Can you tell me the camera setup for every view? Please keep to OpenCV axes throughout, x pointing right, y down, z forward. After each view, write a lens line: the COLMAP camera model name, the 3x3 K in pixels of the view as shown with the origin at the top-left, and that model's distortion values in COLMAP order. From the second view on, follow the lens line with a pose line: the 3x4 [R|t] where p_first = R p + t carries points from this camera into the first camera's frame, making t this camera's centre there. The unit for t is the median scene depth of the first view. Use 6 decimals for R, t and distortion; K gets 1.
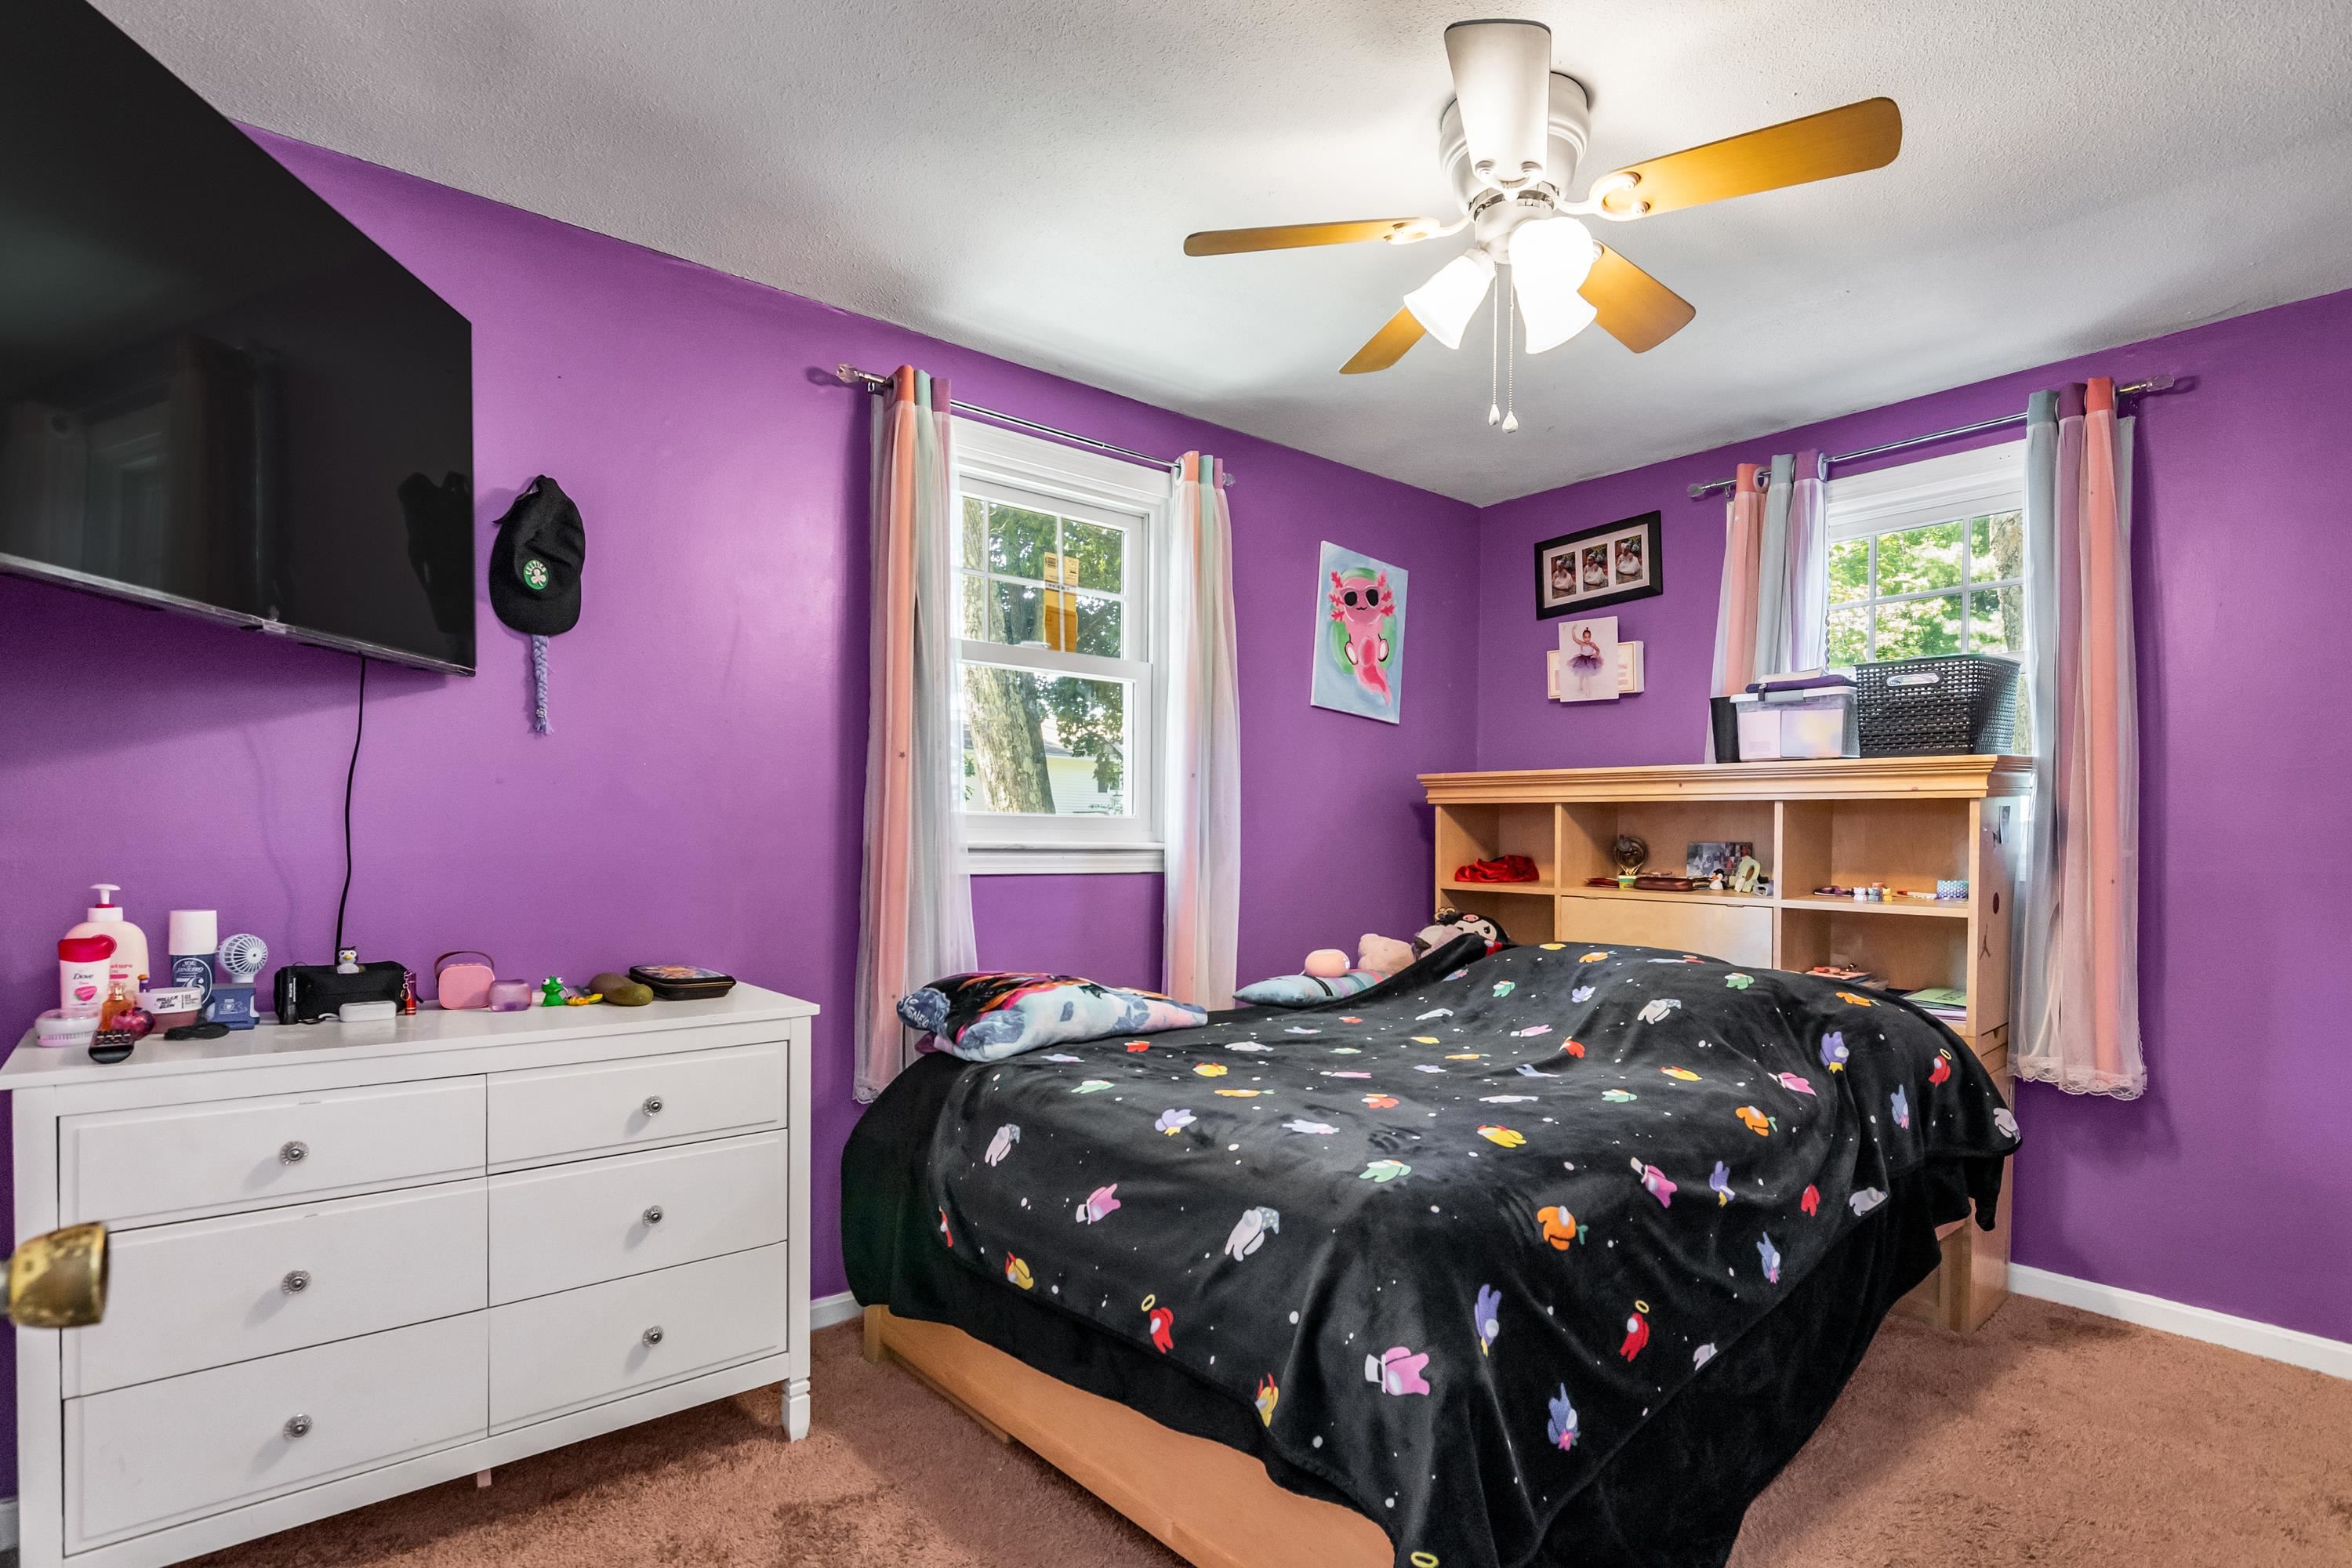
lens RADIAL K [[1148.2, 0, 1134.7], [0, 1148.2, 839.3], [0, 0, 1]] dist [-0.000990, -0.001027]
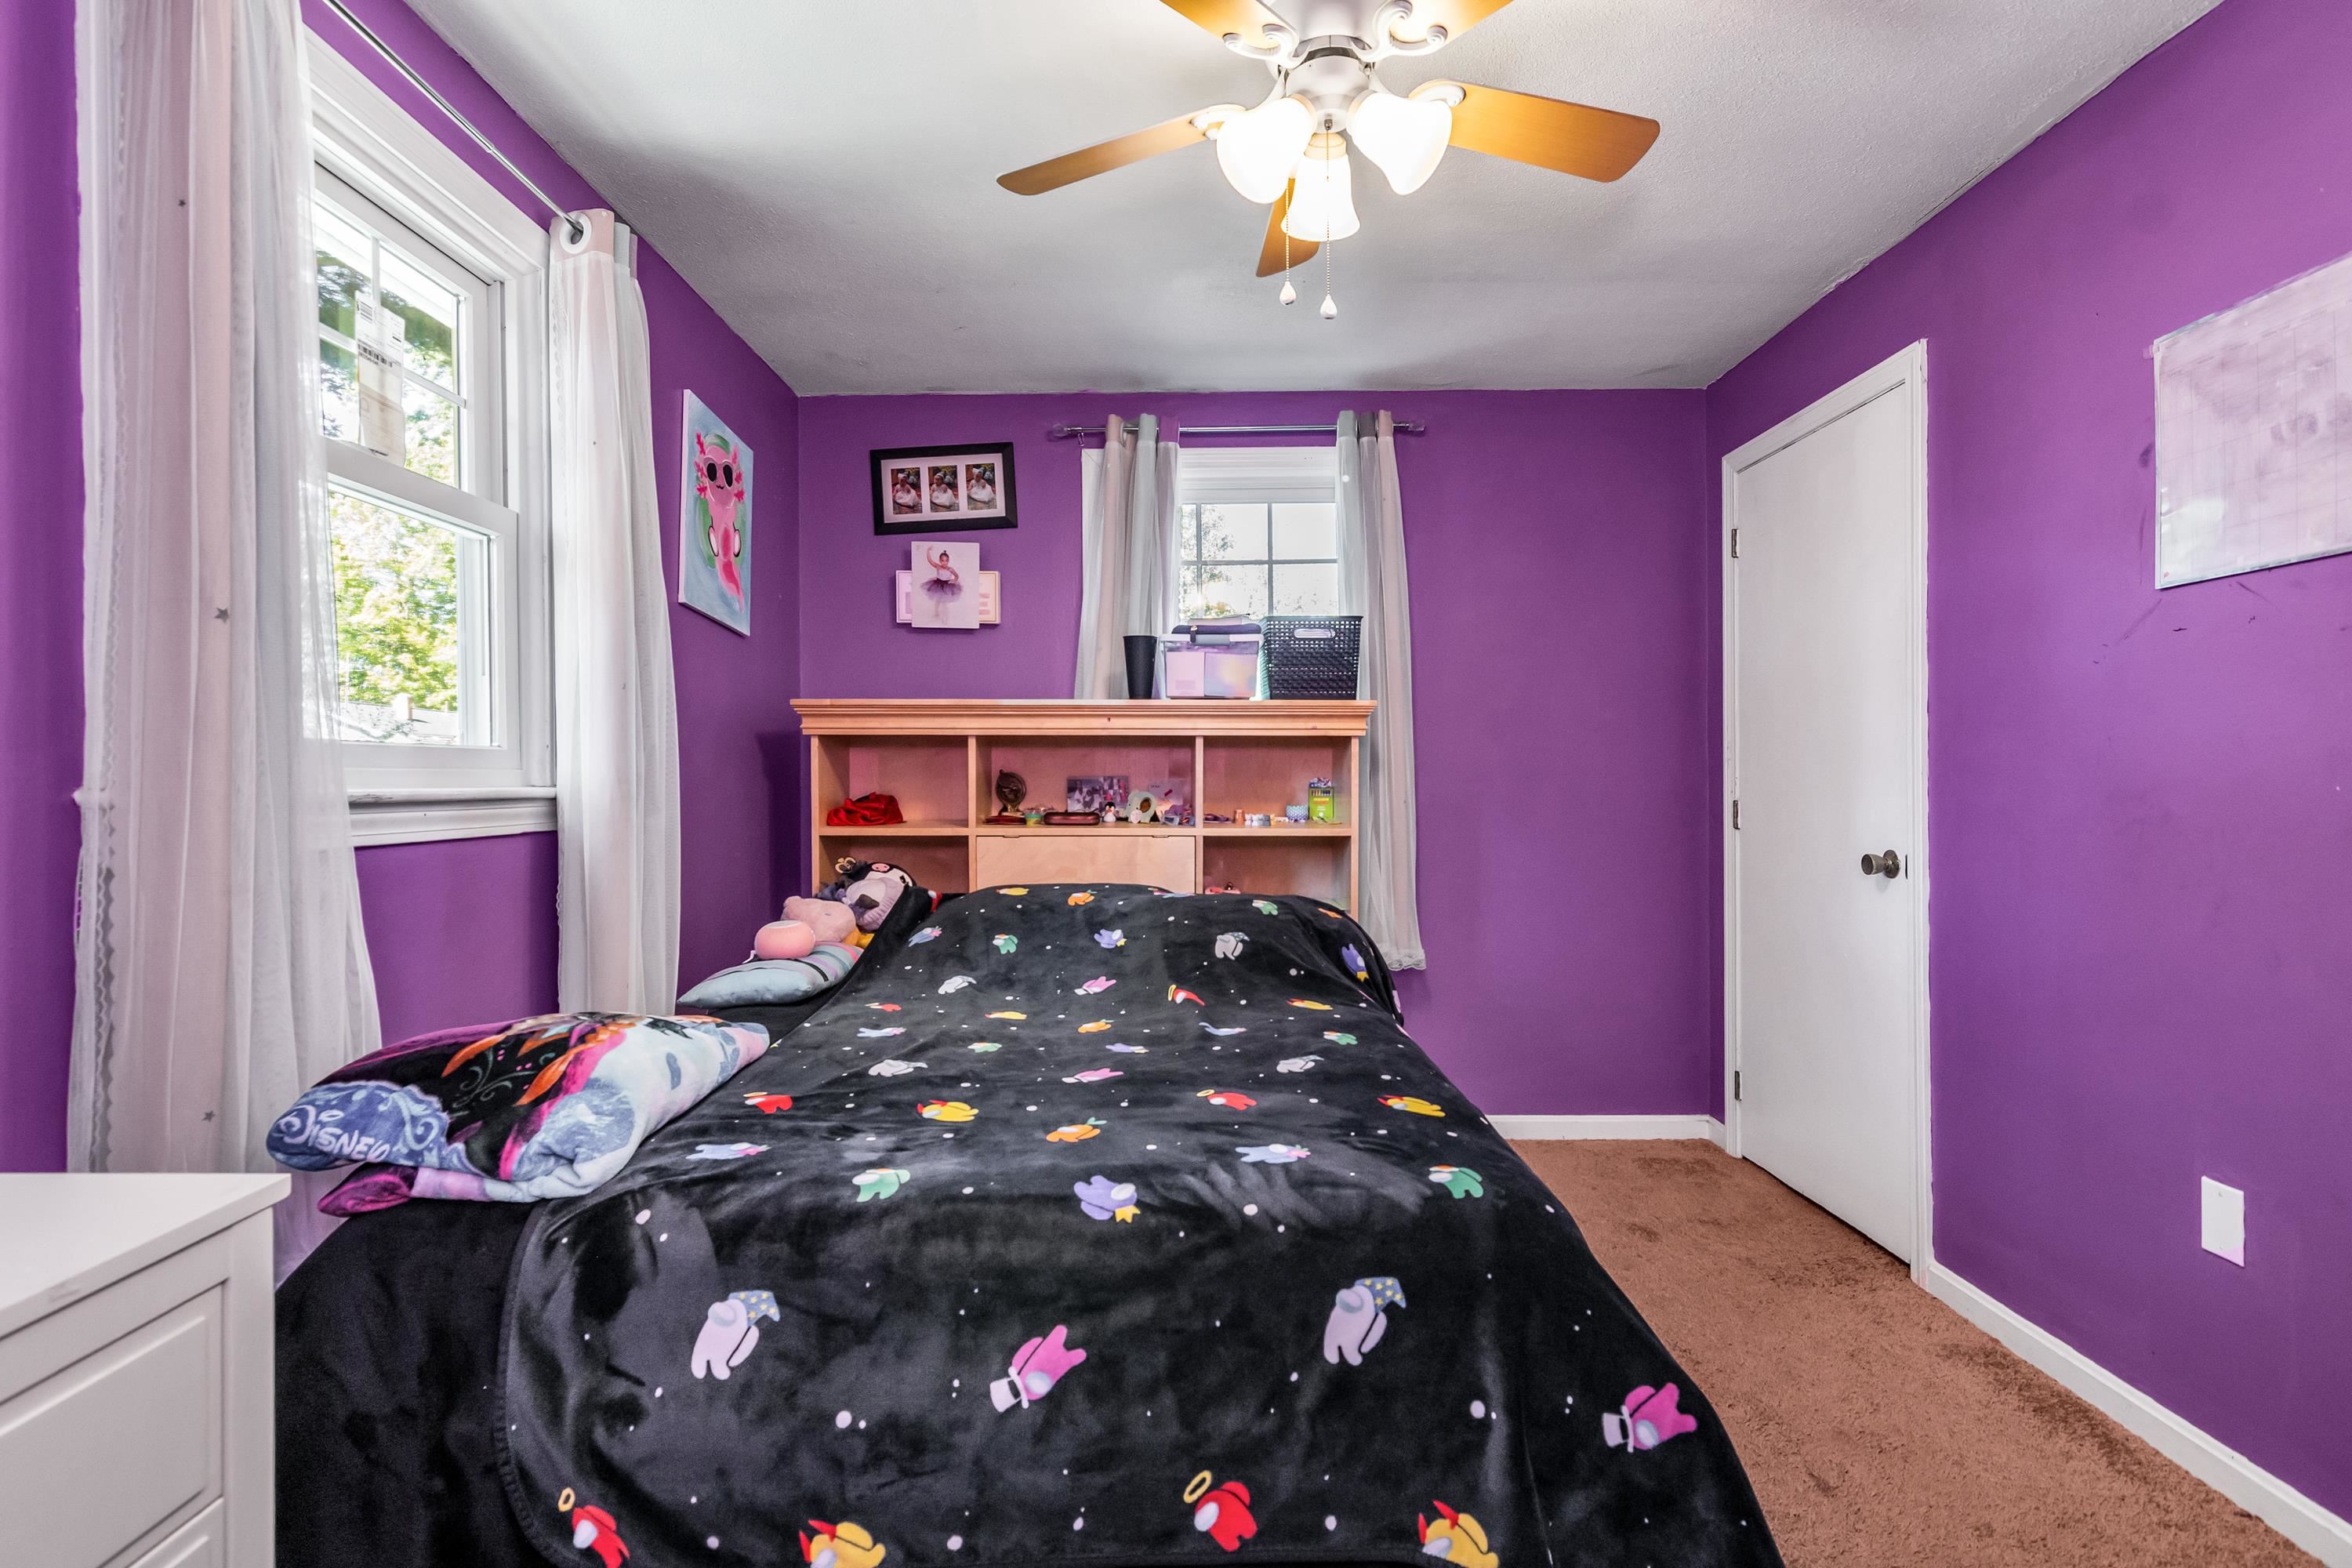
lens RADIAL K [[1148.2, 0, 1172.9], [0, 1148.2, 773.4], [0, 0, 1]] dist [-0.000990, -0.001027]
pose [[0.637248, -0.010239, 0.770591, -0.257257], [0.011945, 0.999923, 0.003408, -0.002720], [-0.770566, 0.007033, 0.637321, 0.305508]]
